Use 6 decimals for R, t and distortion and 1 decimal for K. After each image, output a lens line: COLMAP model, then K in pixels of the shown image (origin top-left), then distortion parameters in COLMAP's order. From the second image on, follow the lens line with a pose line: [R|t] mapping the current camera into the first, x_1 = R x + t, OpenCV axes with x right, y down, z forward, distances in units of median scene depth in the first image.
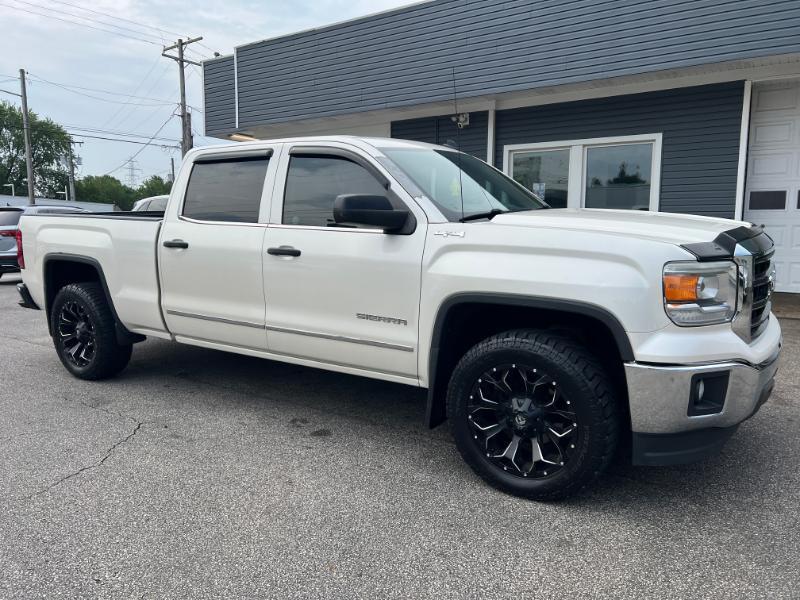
lens RADIAL K [[609.7, 0, 401.4], [0, 609.7, 302.6], [0, 0, 1]] dist [0.051200, -0.057434]
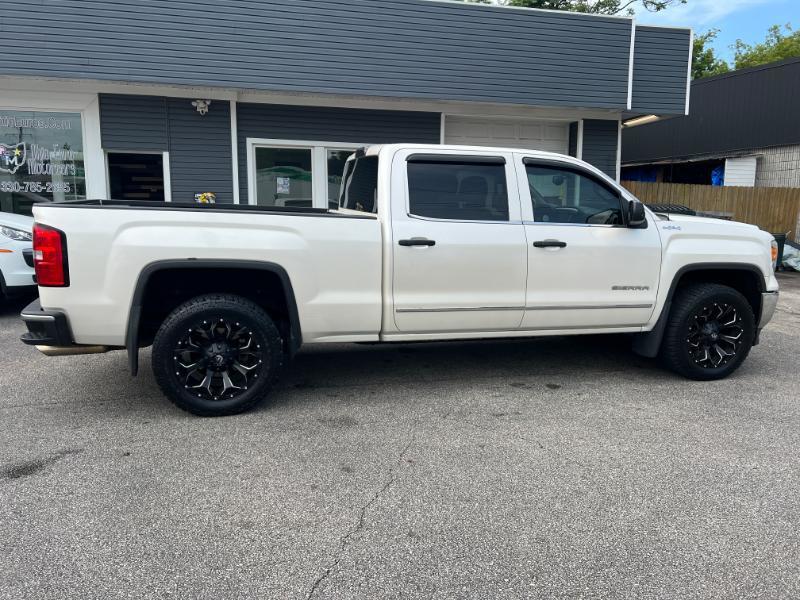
lens RADIAL K [[609.7, 0, 403.5], [0, 609.7, 298.3], [0, 0, 1]] dist [0.051200, -0.057434]
pose [[0.646077, -0.100699, 0.756601, -1.306784], [0.090155, 0.994388, 0.055362, -0.068180], [-0.757929, 0.032443, 0.651529, 0.411574]]
